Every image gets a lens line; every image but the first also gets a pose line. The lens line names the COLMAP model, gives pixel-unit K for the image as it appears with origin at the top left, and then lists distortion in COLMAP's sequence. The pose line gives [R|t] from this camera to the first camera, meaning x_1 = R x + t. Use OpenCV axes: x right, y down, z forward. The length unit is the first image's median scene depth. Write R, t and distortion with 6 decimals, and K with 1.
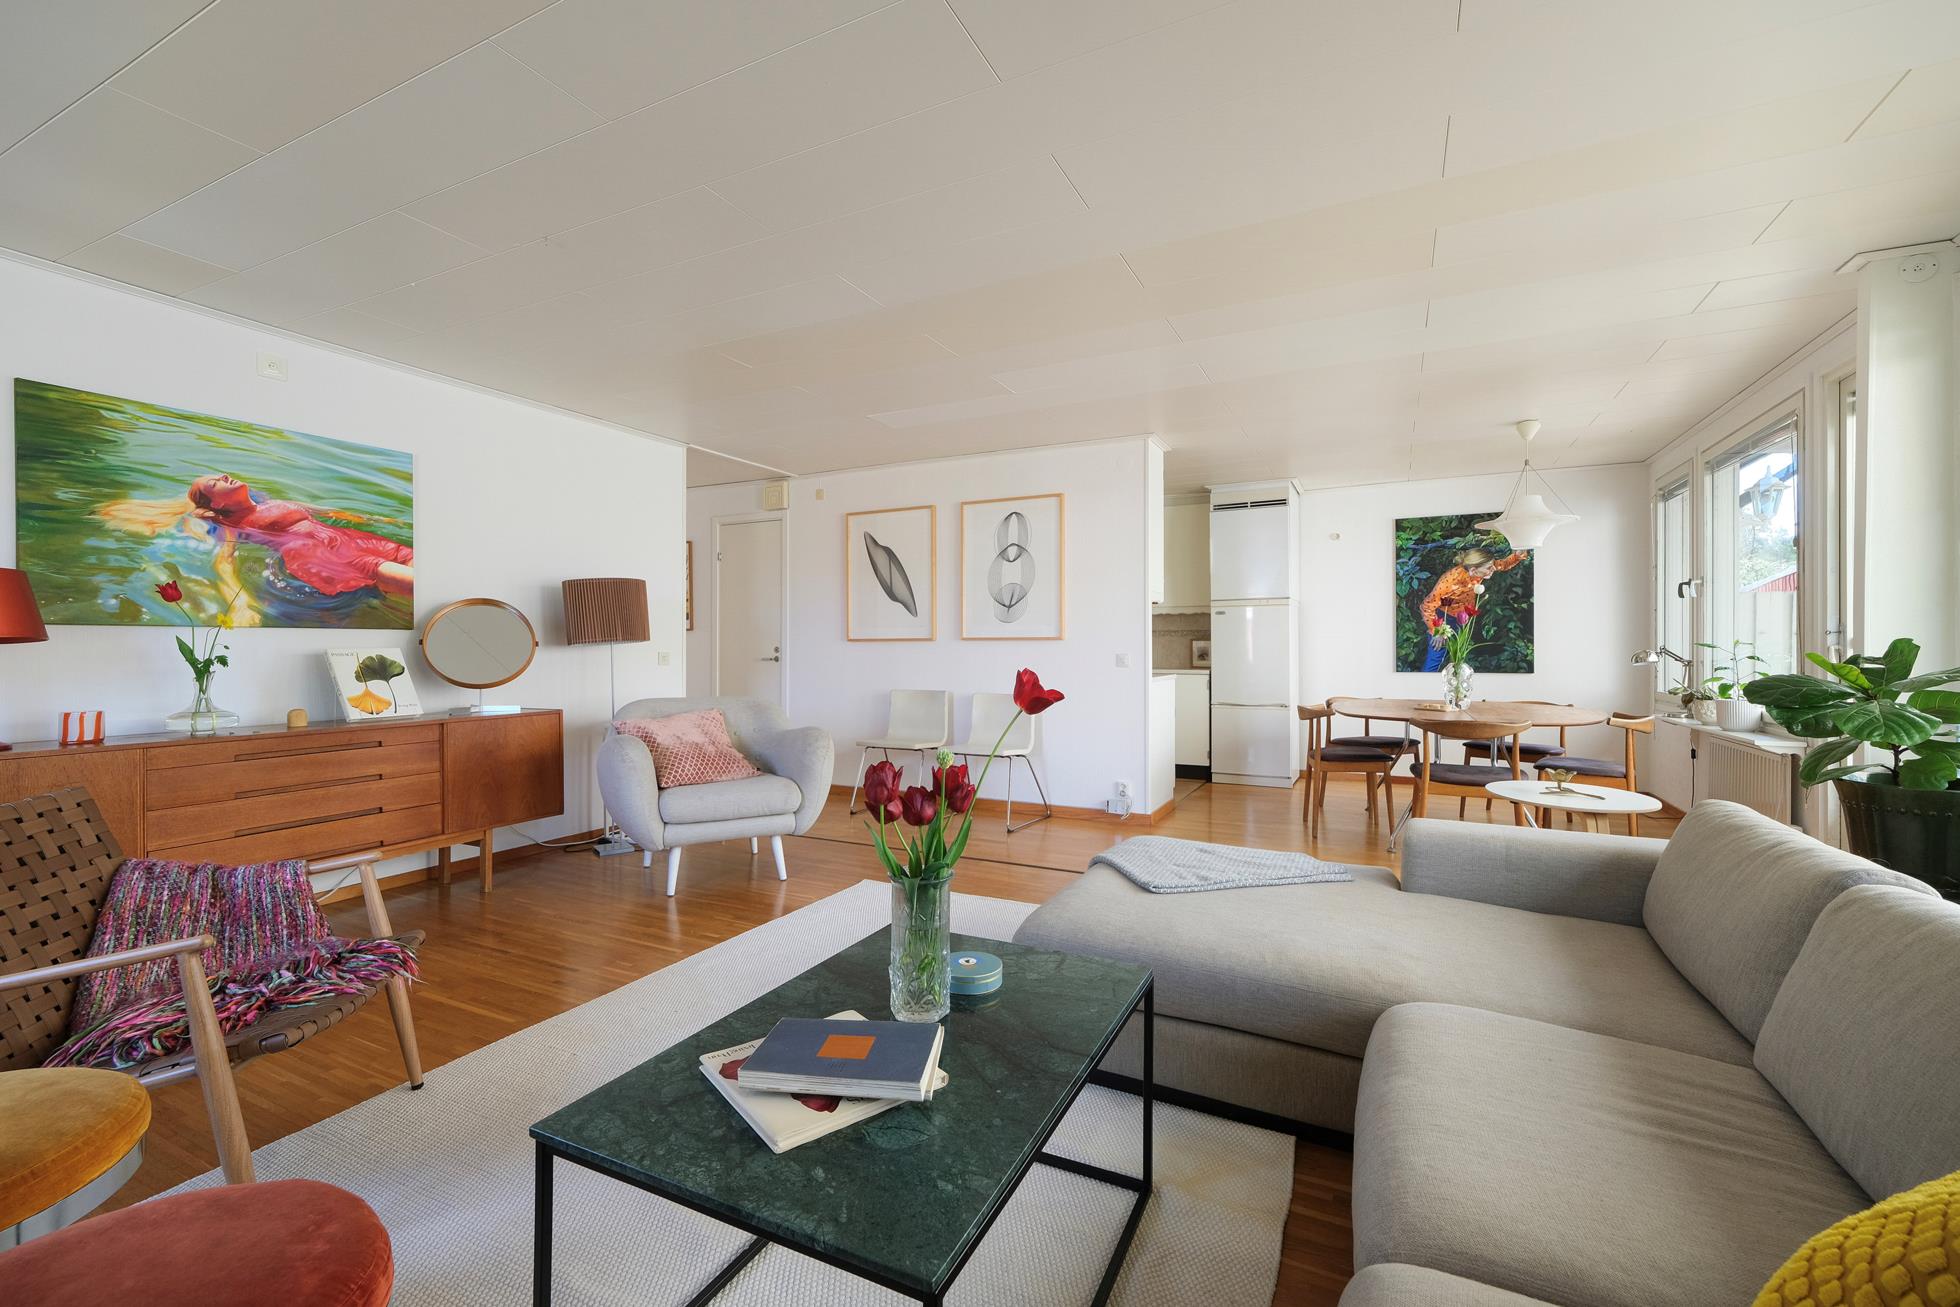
lens RADIAL K [[817.6, 0, 980.0], [0, 817.6, 653.5], [0, 0, 1]] dist [-0.000824, -0.000150]
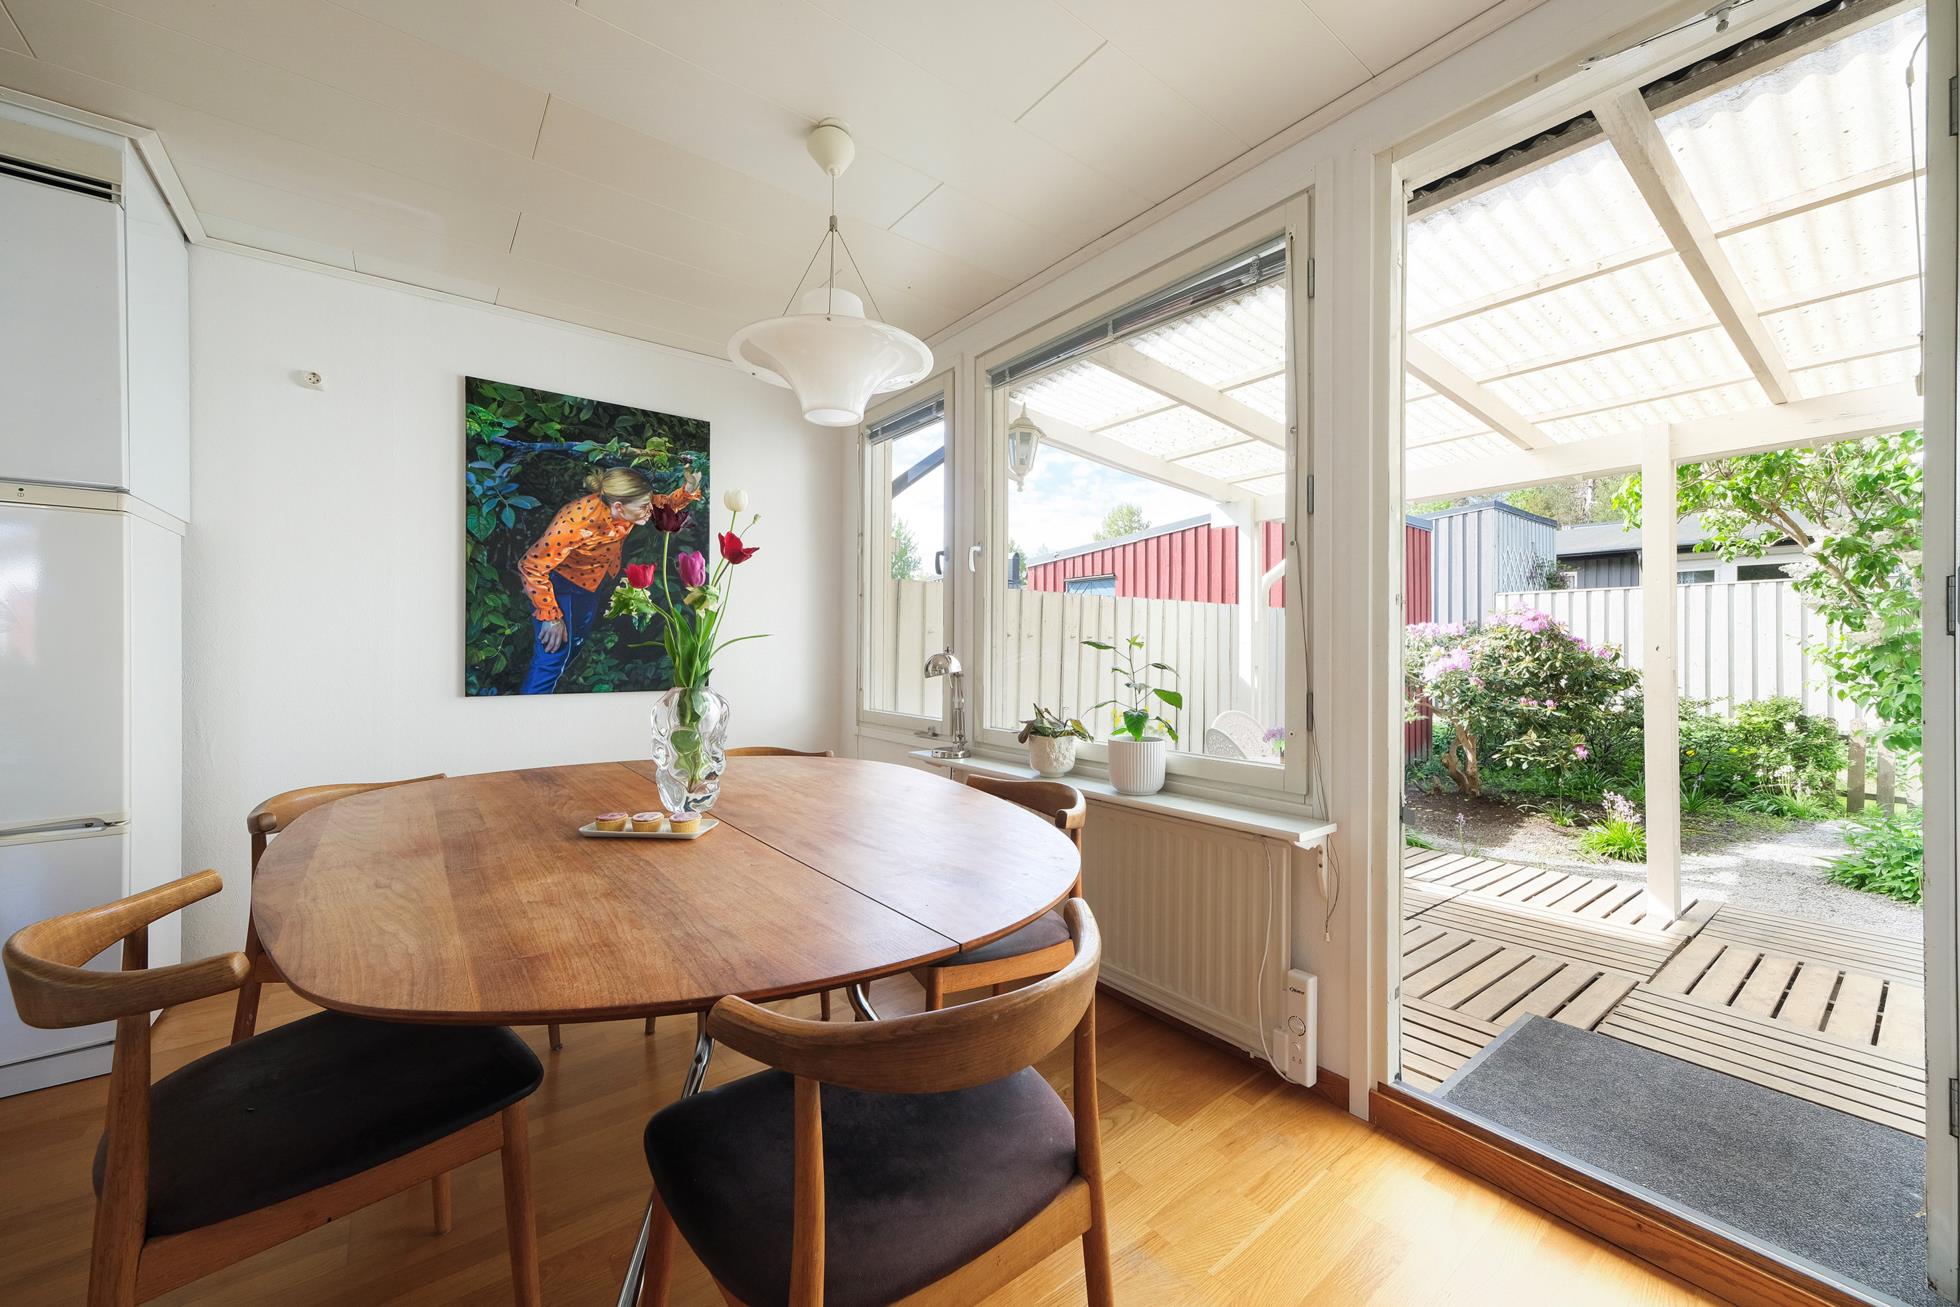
lens RADIAL K [[743.7, 0, 977.6], [0, 743.7, 642.5], [0, 0, 1]] dist [0.006107, 0.000228]
pose [[0.435795, 0.010989, 0.899979, 0.256283], [0.000654, 0.999921, -0.012526, -0.003568], [-0.900046, 0.006047, 0.435754, 0.560259]]
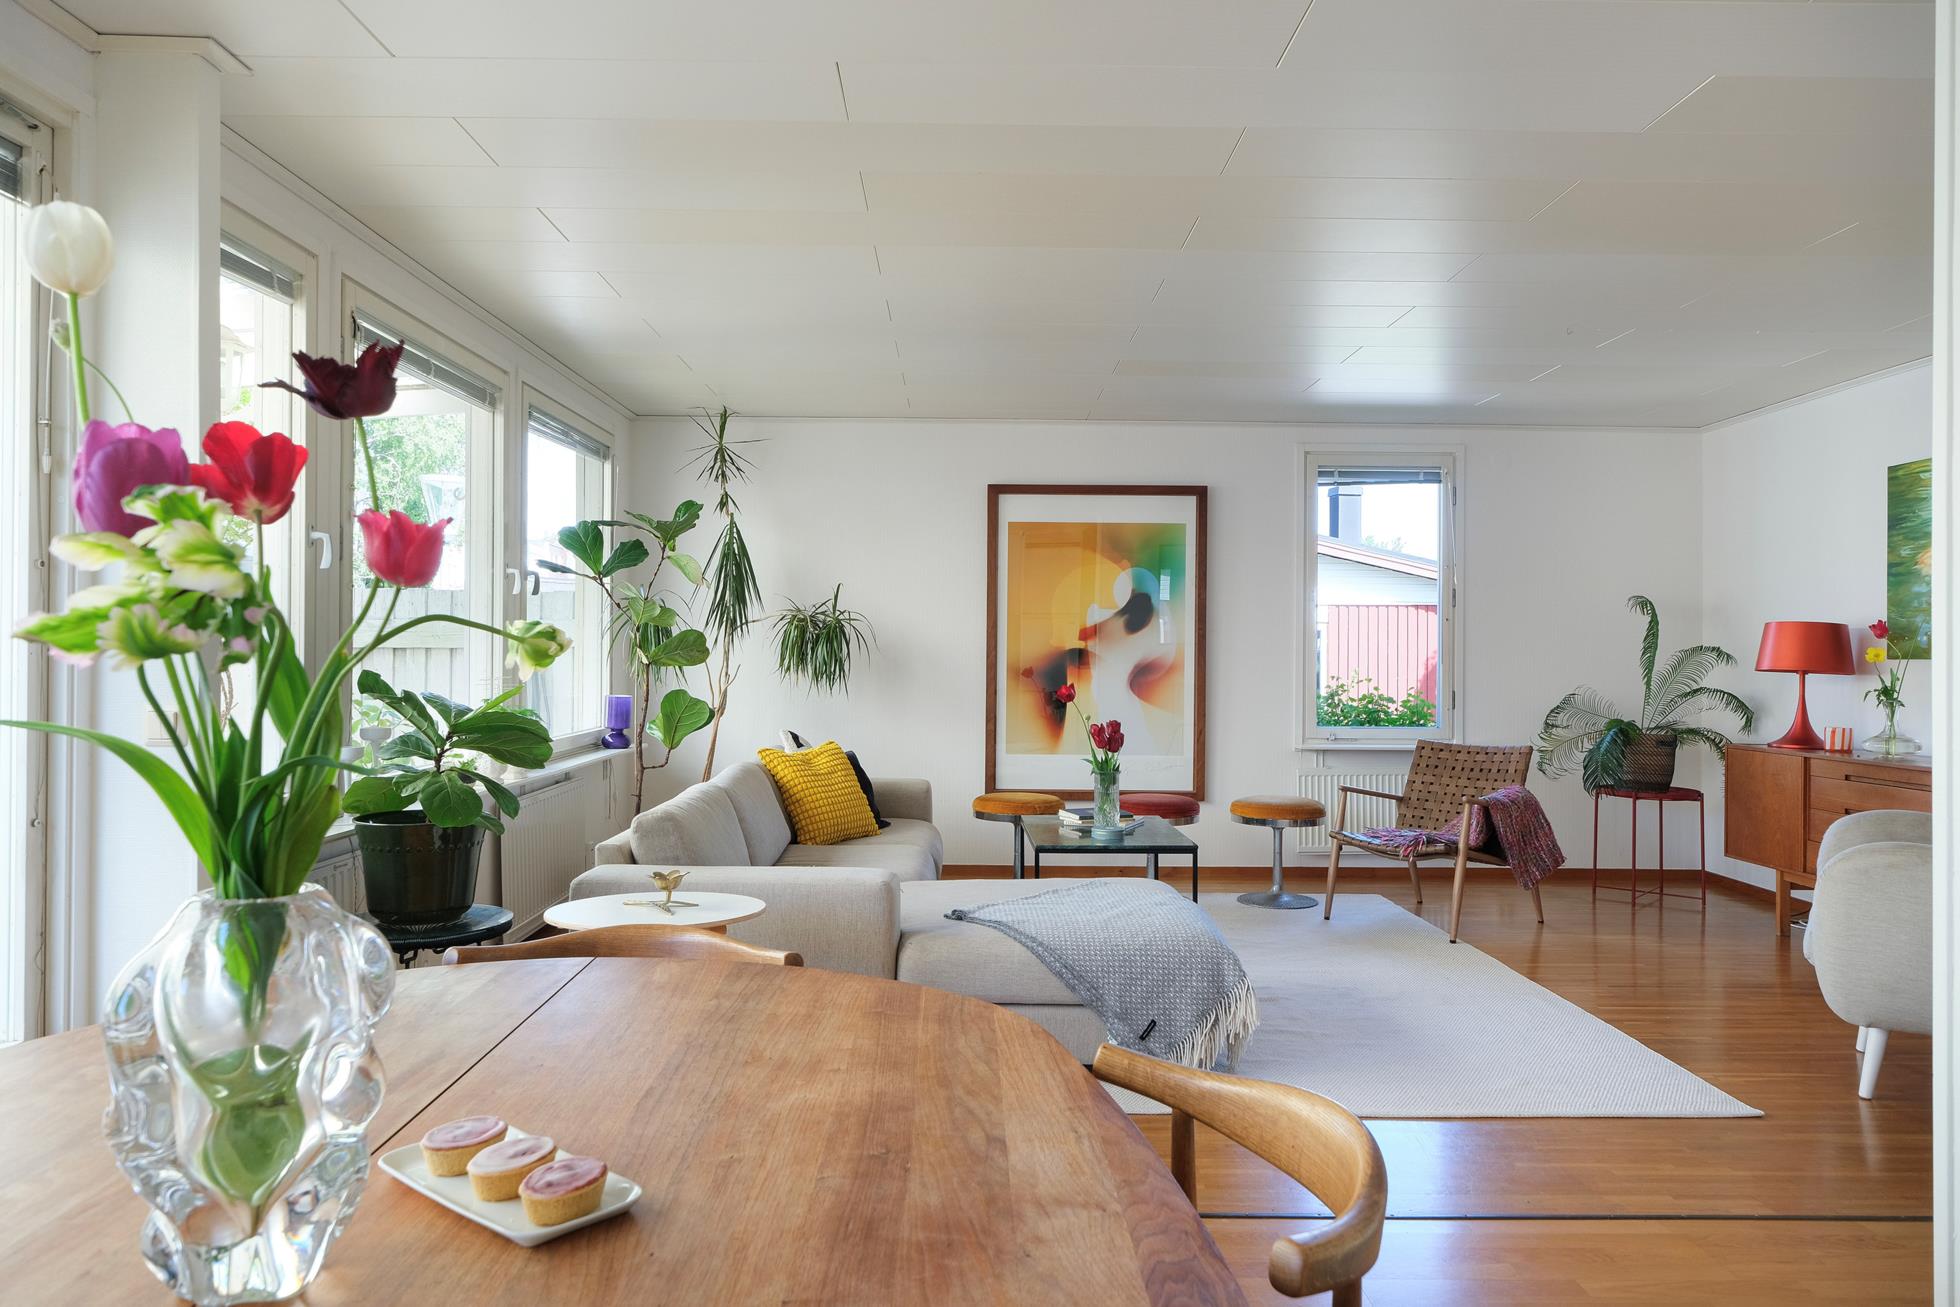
lens RADIAL K [[1370.1, 0, 980.0], [0, 1370.1, 653.5], [0, 0, 1]] dist [0.000349, 0.000125]
pose [[-0.888418, -0.009259, -0.458942, 0.377710], [-0.013442, 0.999893, 0.005848, -0.013716], [0.458838, 0.011365, -0.888447, 0.799171]]
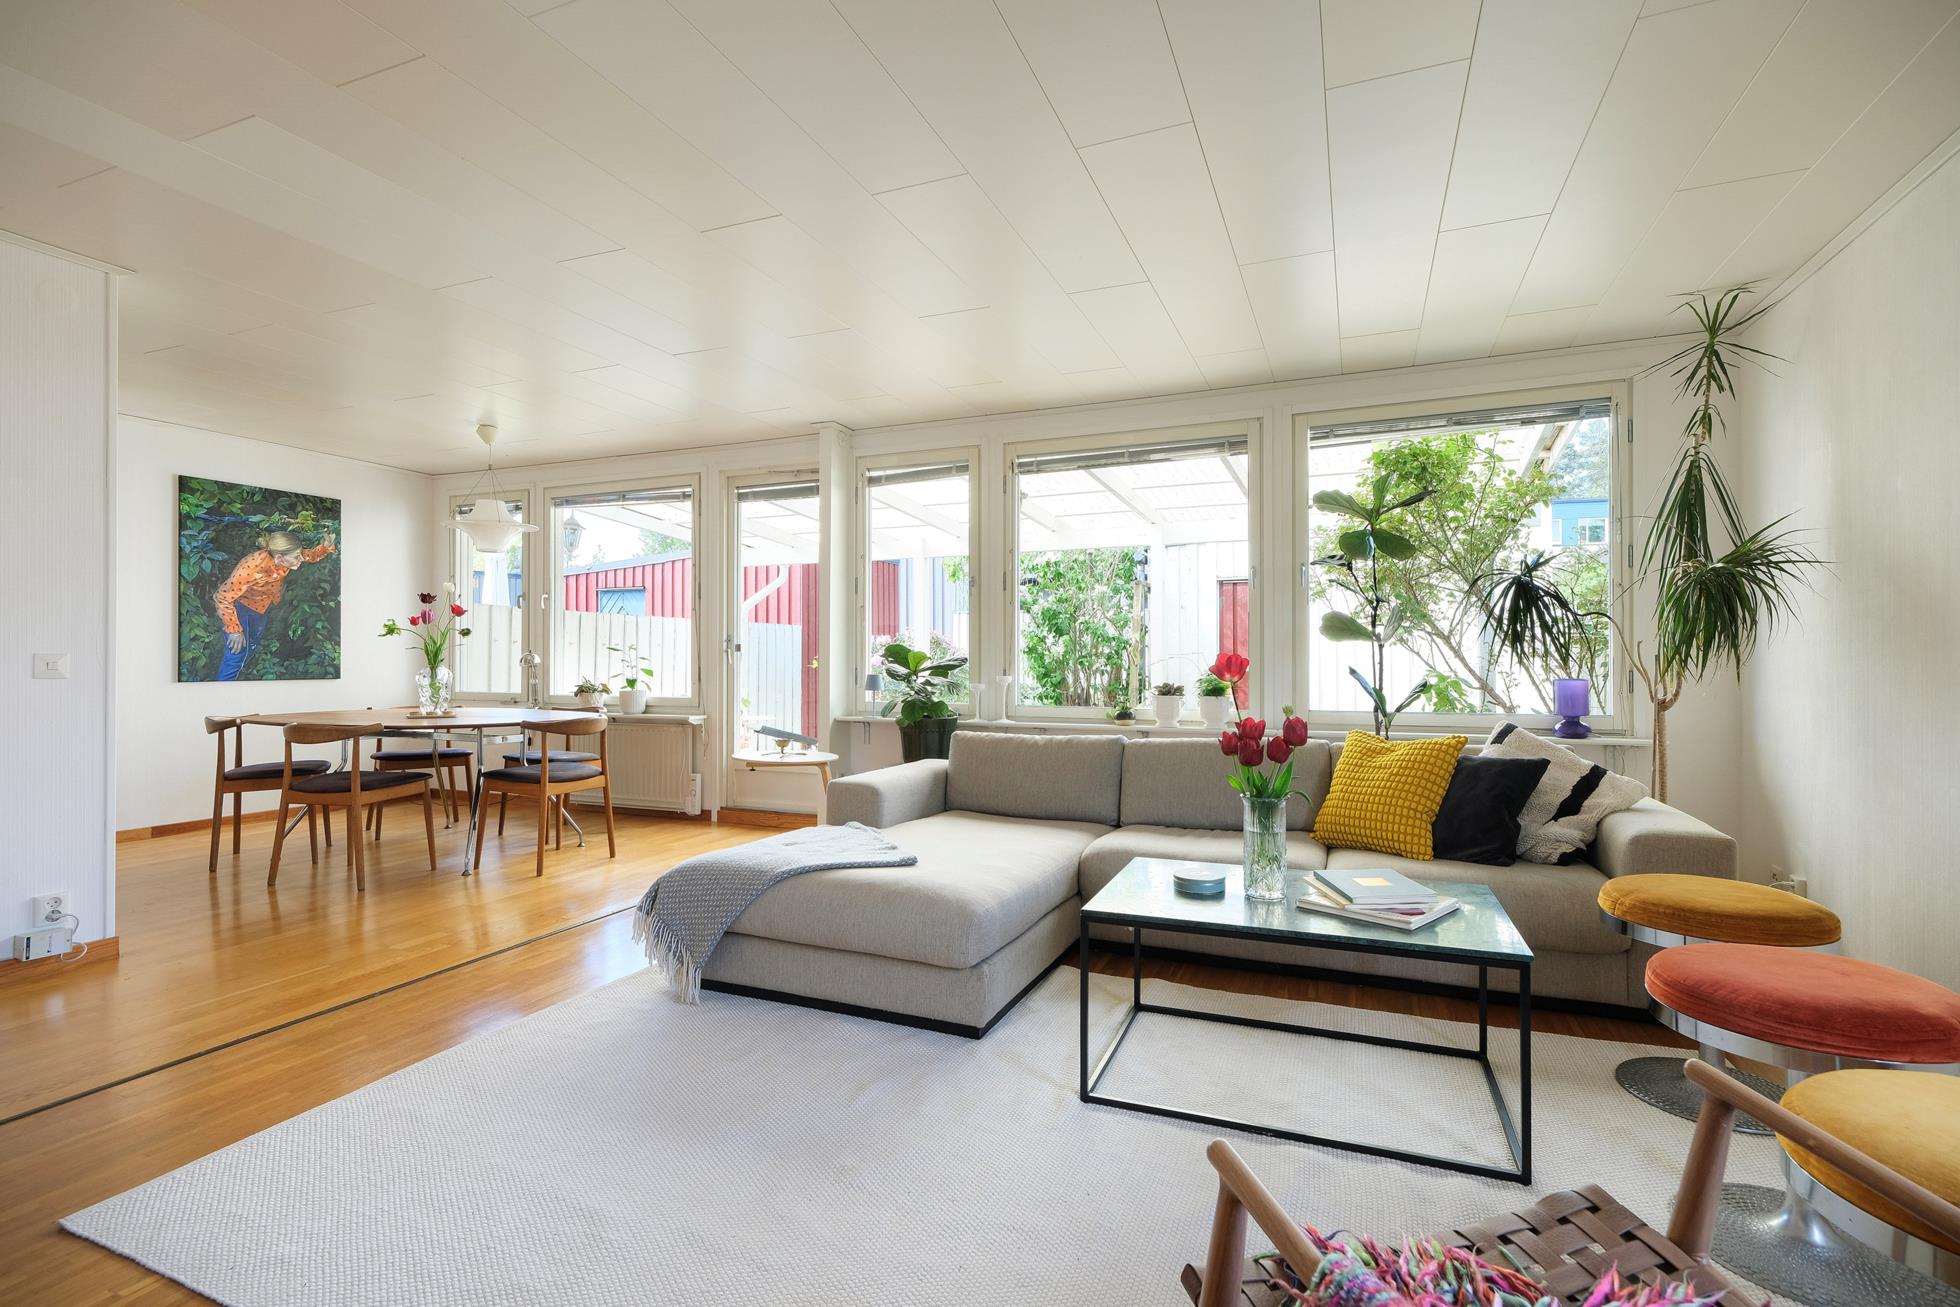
lens RADIAL K [[901.2, 0, 980.0], [0, 901.2, 653.5], [0, 0, 1]] dist [0.000929, 0.000457]
pose [[-0.067821, 0.006161, 0.997678, -0.363064], [0.005611, 0.999967, -0.005794, 0.005600], [-0.997682, 0.005205, -0.067854, 0.346473]]
